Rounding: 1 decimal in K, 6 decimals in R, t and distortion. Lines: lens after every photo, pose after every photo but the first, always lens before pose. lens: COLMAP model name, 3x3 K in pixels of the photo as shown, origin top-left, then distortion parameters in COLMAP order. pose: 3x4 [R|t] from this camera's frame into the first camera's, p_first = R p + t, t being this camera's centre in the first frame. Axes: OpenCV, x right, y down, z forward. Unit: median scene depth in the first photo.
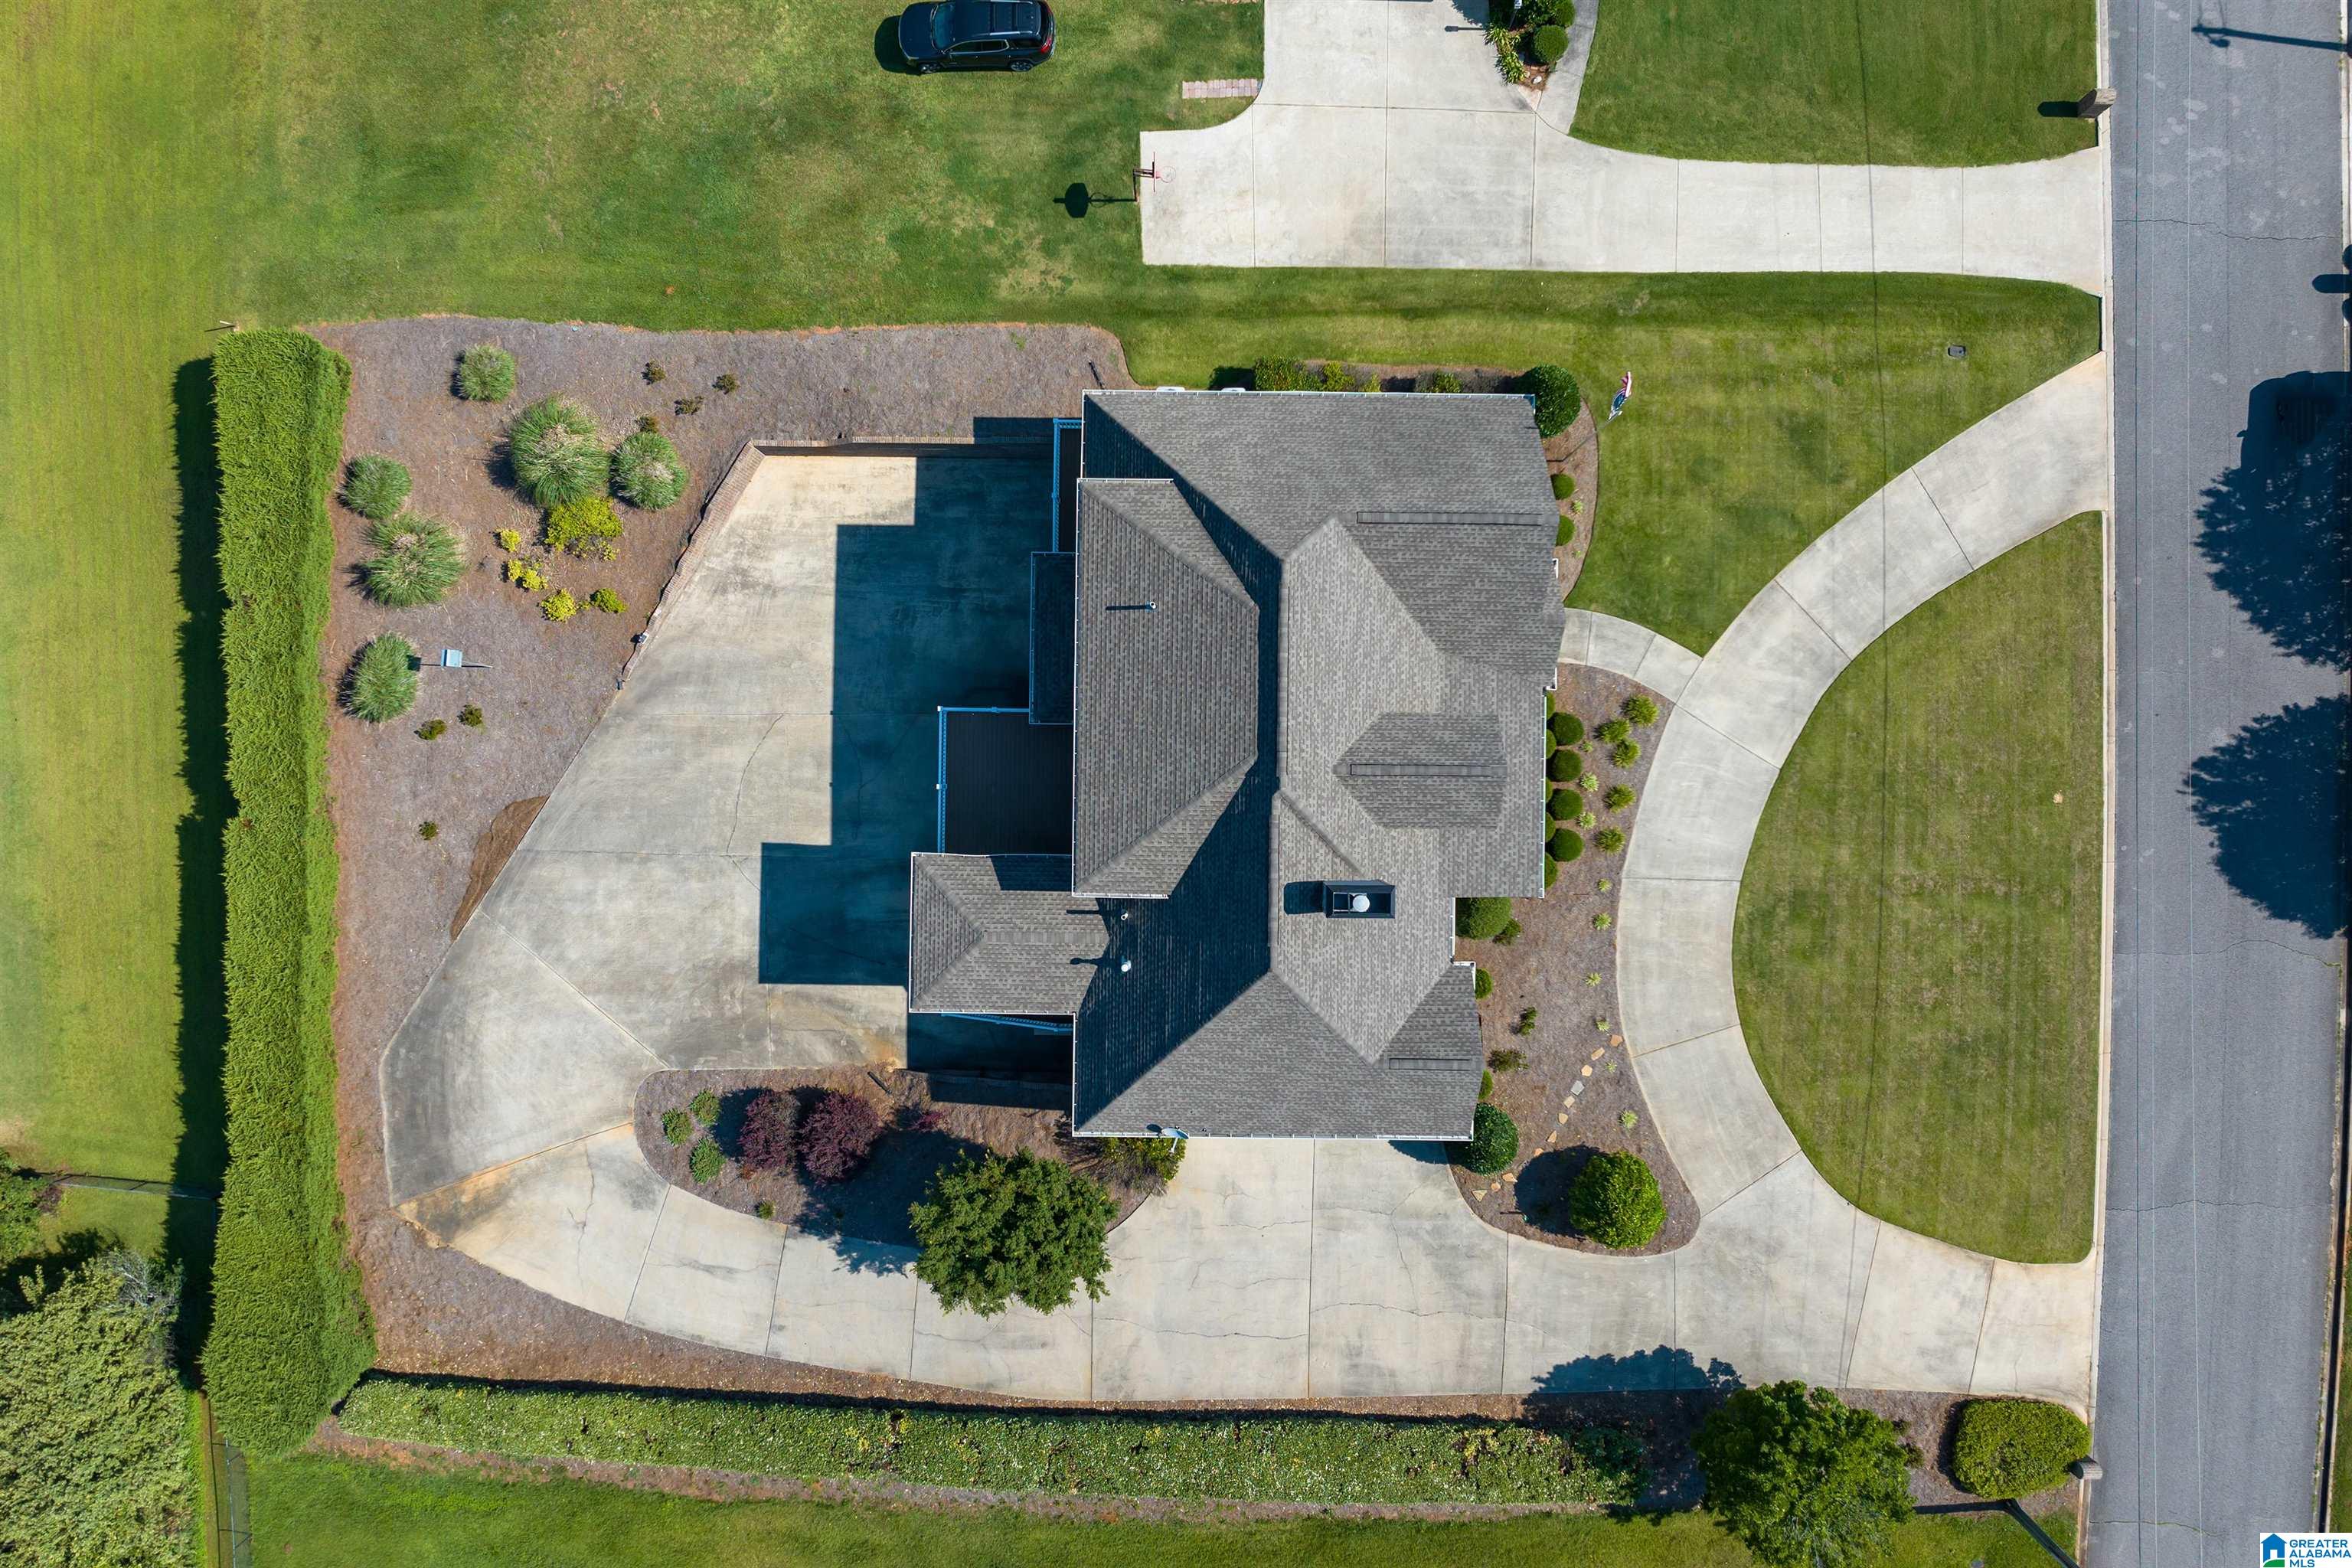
lens RADIAL K [[1655.5, 0, 1176.3], [0, 1655.5, 769.8], [0, 0, 1]] dist [-0.040446, 0.004292]
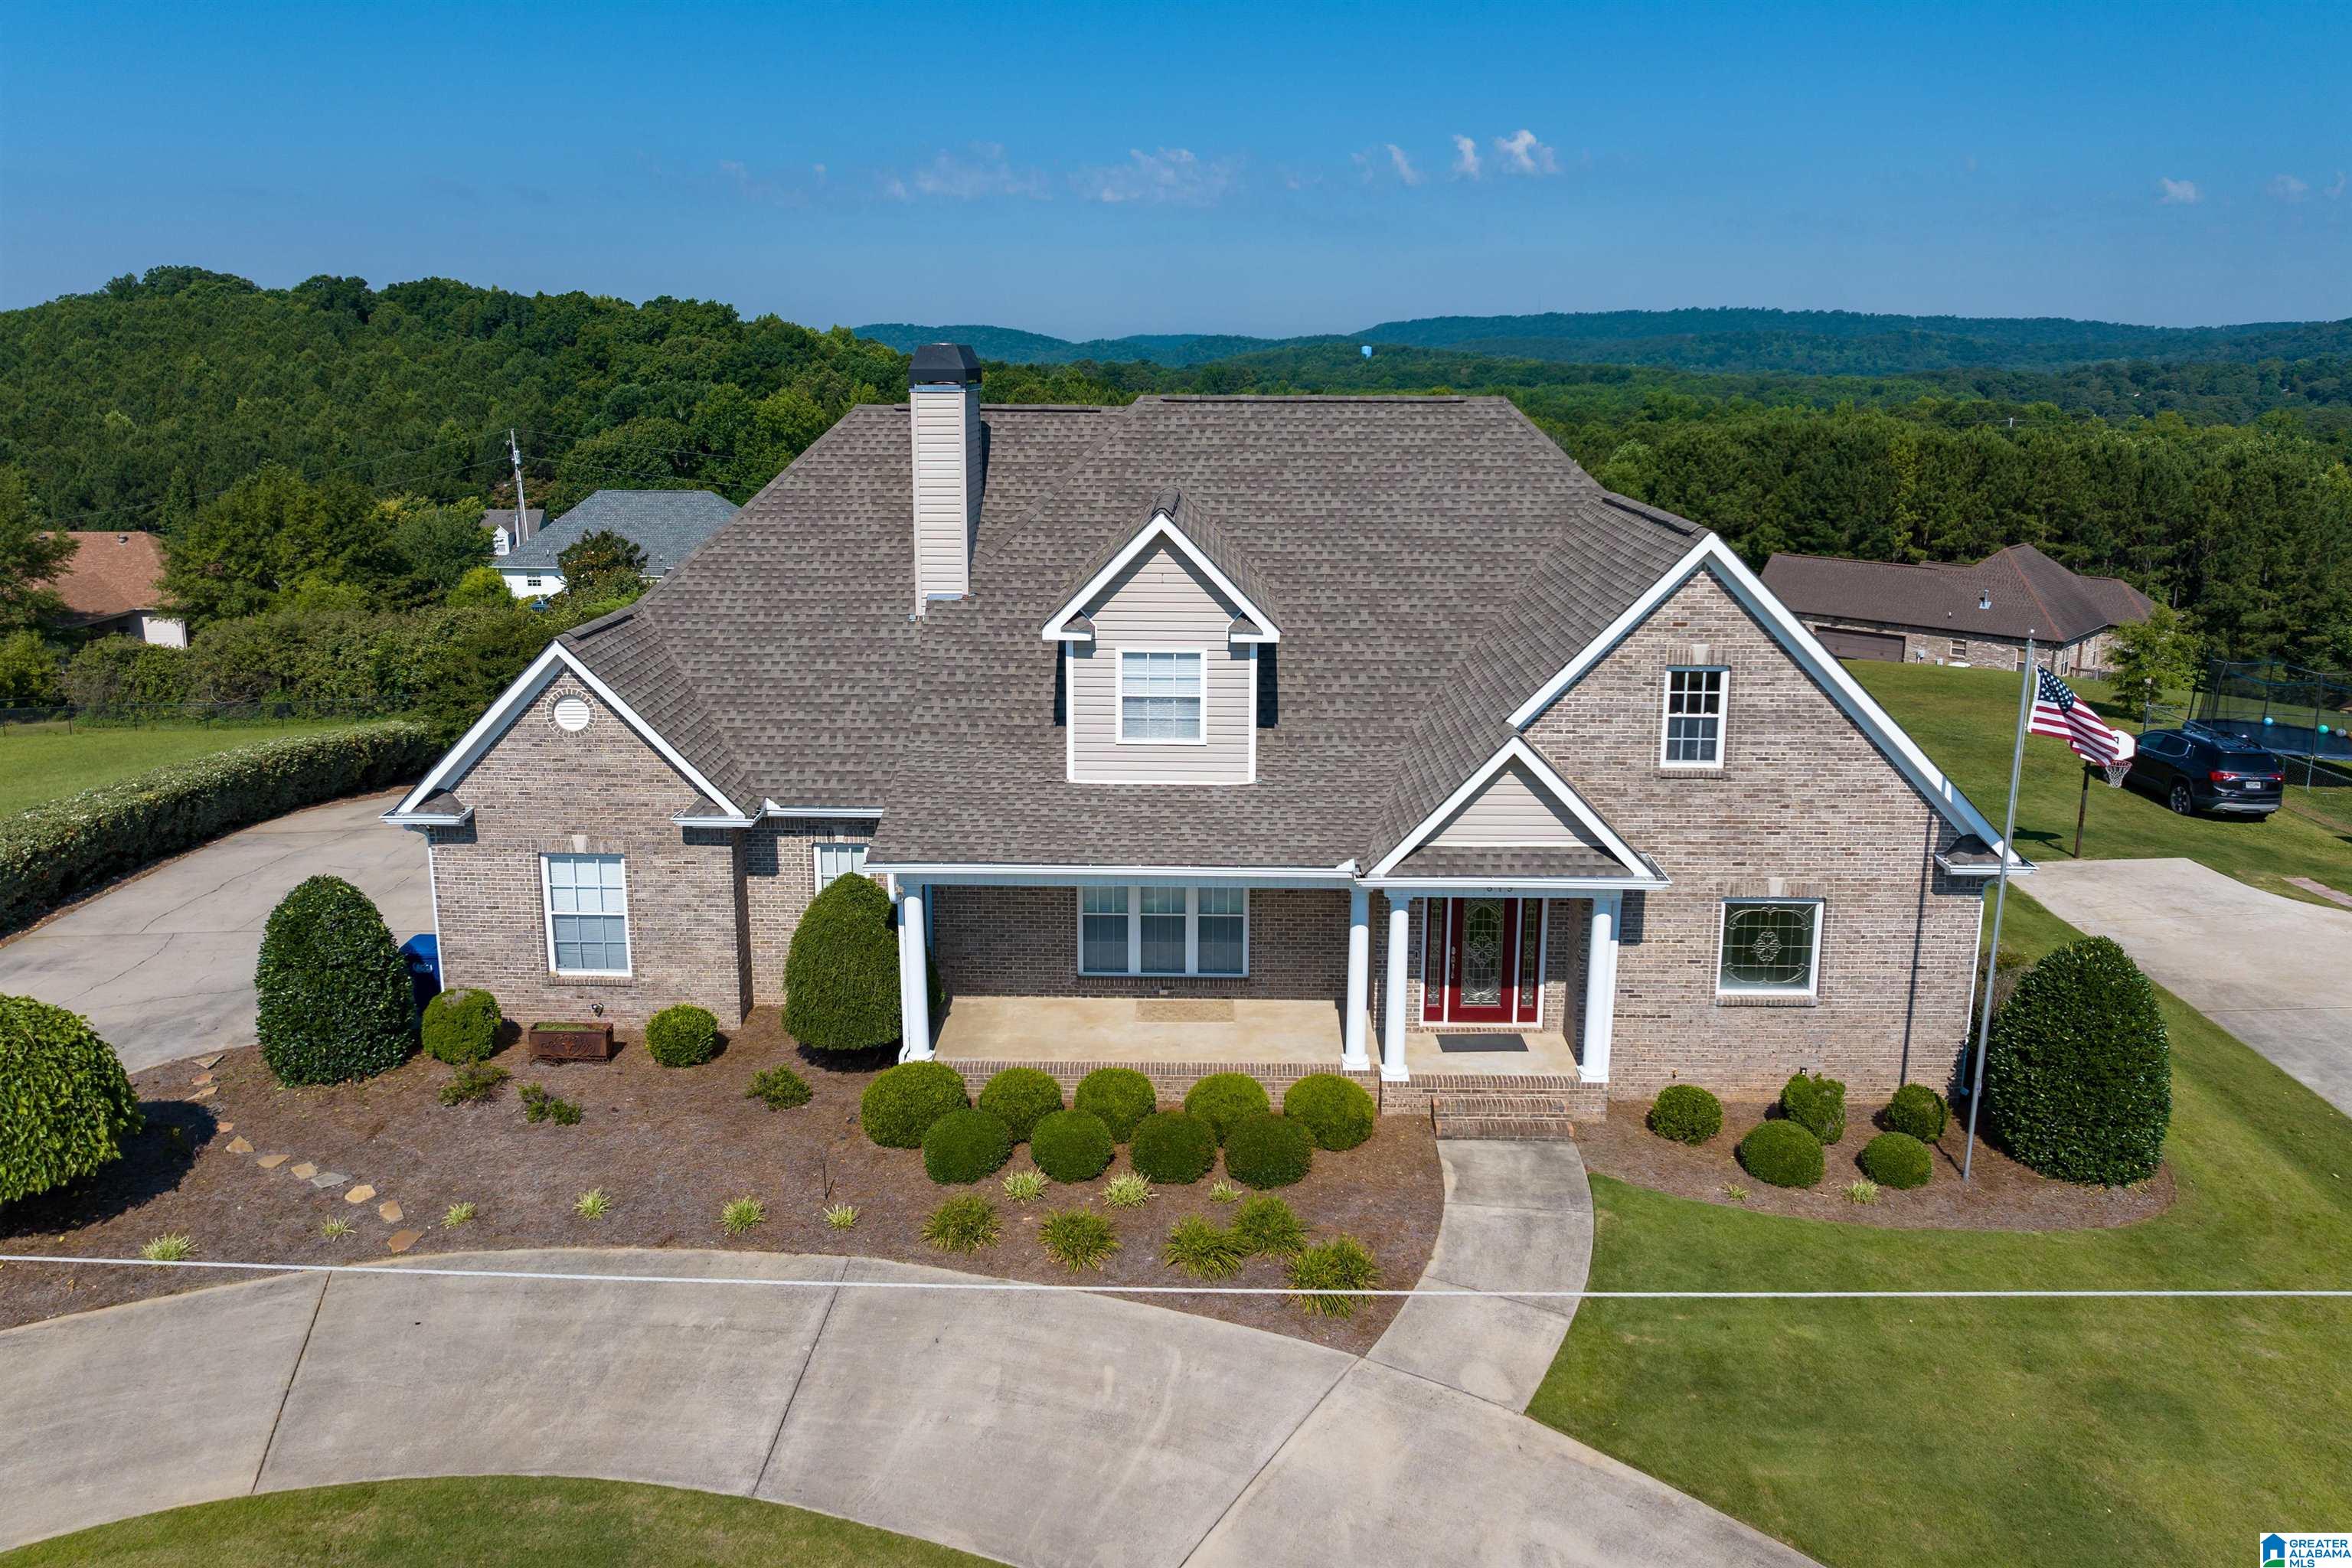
lens RADIAL K [[1649.5, 0, 1176.4], [0, 1649.5, 691.3], [0, 0, 1]] dist [-0.033943, -0.011316]
pose [[-0.011810, 0.218217, -0.975829, 0.581169], [-0.999900, 0.004988, 0.013217, -0.008780], [0.007751, 0.975888, 0.218136, 0.805319]]
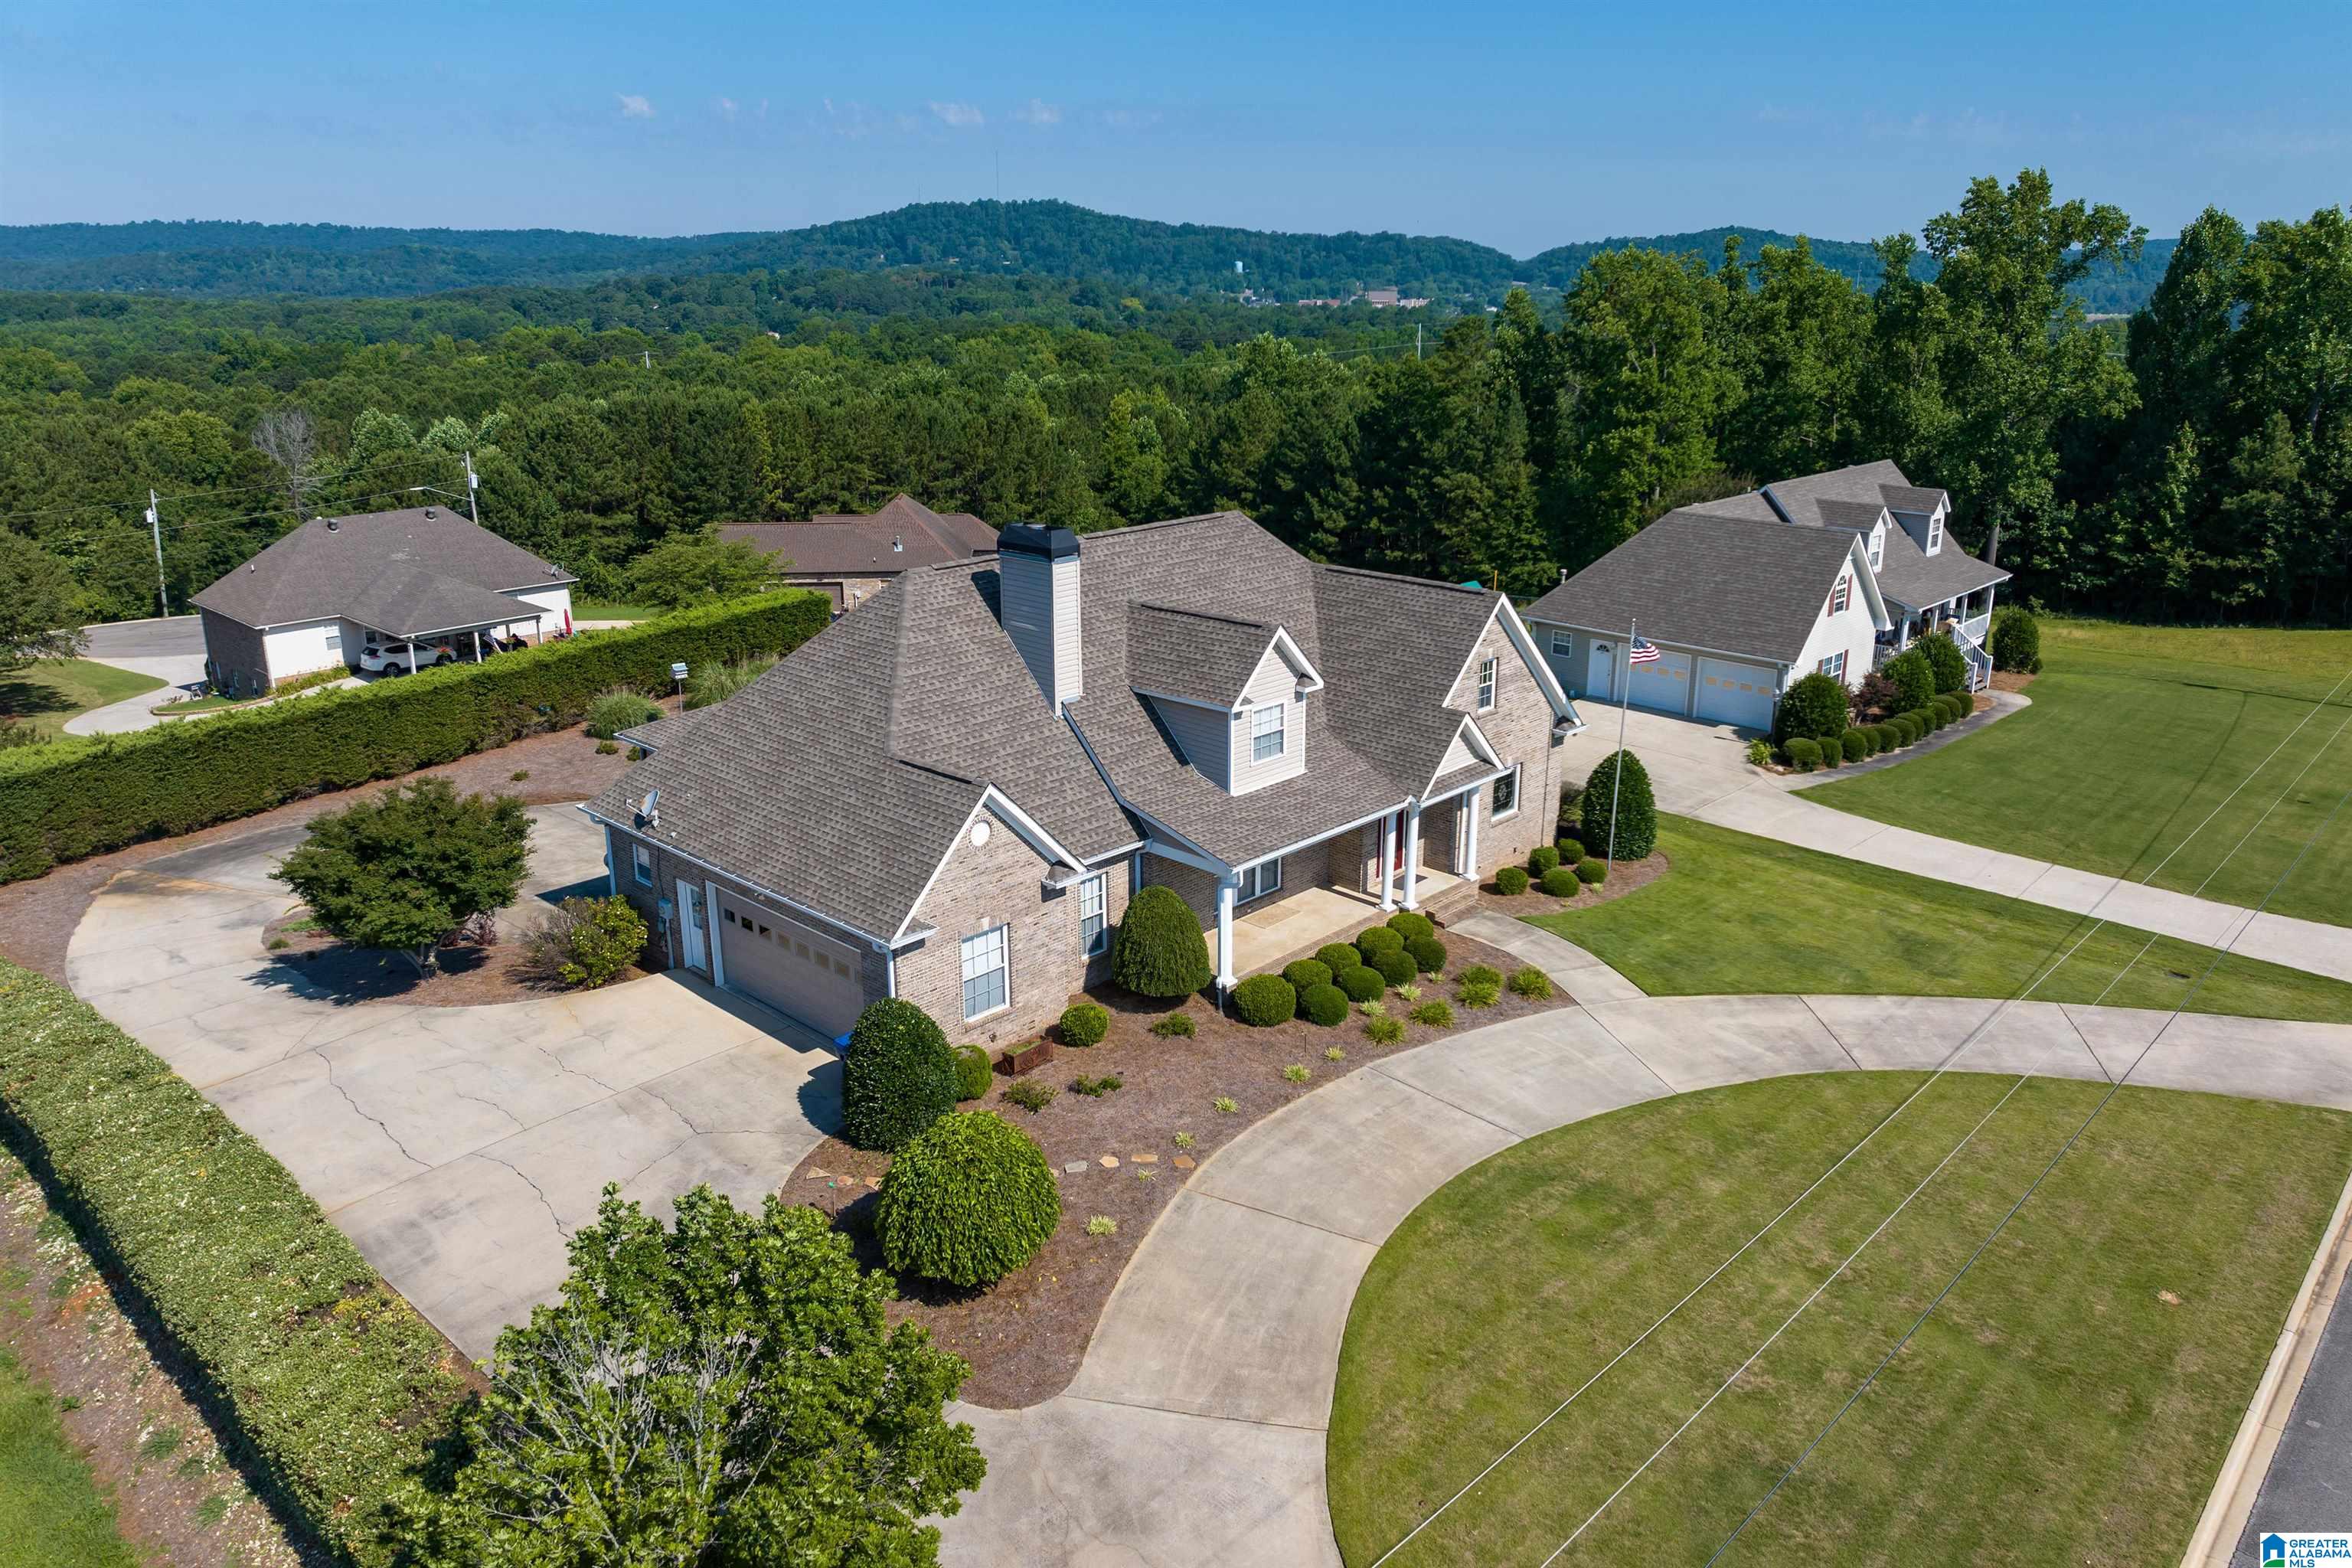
lens RADIAL K [[1655.5, 0, 1176.3], [0, 1655.5, 769.8], [0, 0, 1]] dist [-0.040446, 0.004292]
pose [[0.733407, 0.212722, -0.645650, 0.601027], [-0.679788, 0.227294, -0.697299, 0.529852], [-0.001578, 0.950309, 0.311305, 0.692354]]
